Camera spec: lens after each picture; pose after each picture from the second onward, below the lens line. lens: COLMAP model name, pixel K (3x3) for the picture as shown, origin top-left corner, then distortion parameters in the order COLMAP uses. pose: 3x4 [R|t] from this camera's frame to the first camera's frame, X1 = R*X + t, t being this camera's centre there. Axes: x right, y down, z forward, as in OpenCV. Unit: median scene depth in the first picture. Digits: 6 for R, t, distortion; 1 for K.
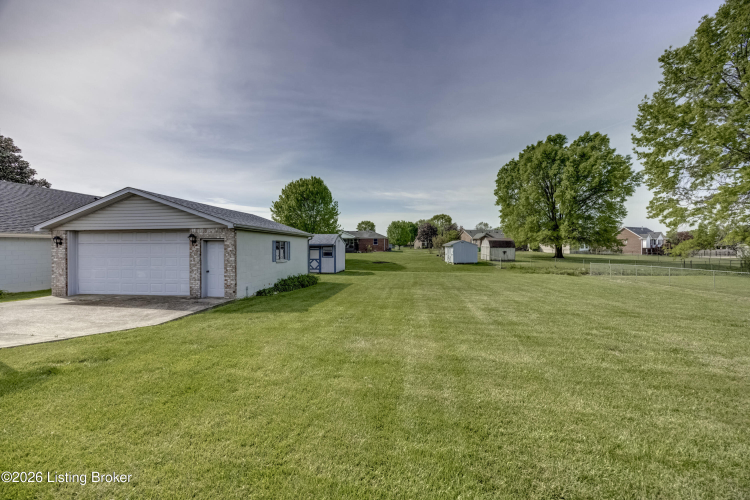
lens RADIAL K [[286.9, 0, 374.2], [0, 286.9, 245.5], [0, 0, 1]] dist [-0.002111, -0.000009]
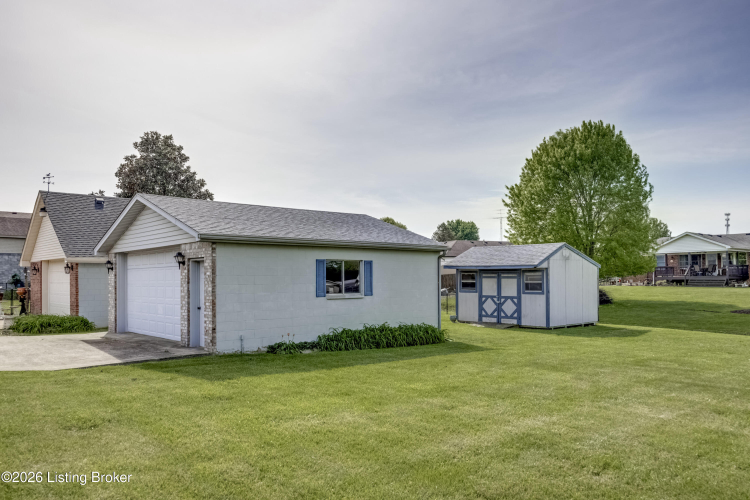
lens RADIAL K [[577.1, 0, 376.2], [0, 577.1, 254.4], [0, 0, 1]] dist [0.011018, -0.001407]
pose [[0.740043, -0.030555, -0.671866, 0.281958], [0.009290, 0.999337, -0.035215, 0.007993], [0.672496, 0.019819, 0.739836, 0.130953]]
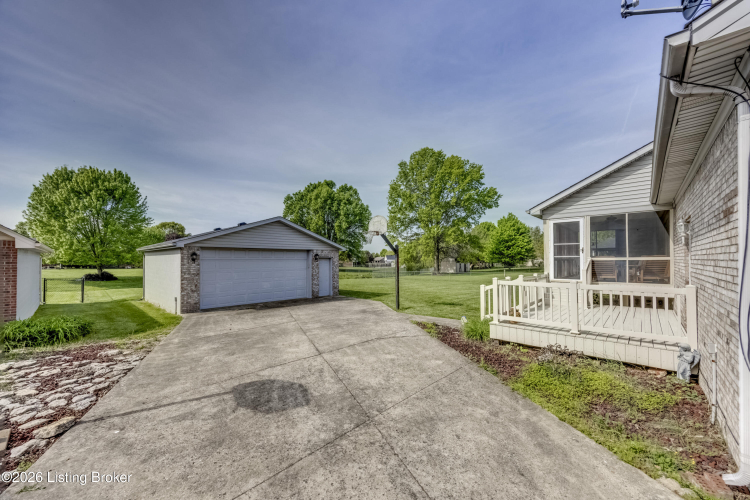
lens RADIAL K [[286.9, 0, 375.1], [0, 286.9, 256.2], [0, 0, 1]] dist [-0.002111, -0.000009]
pose [[0.604341, 0.014958, 0.796585, -0.715169], [-0.008710, 0.999888, -0.012168, -0.005662], [-0.796678, 0.000416, 0.604404, -0.046879]]
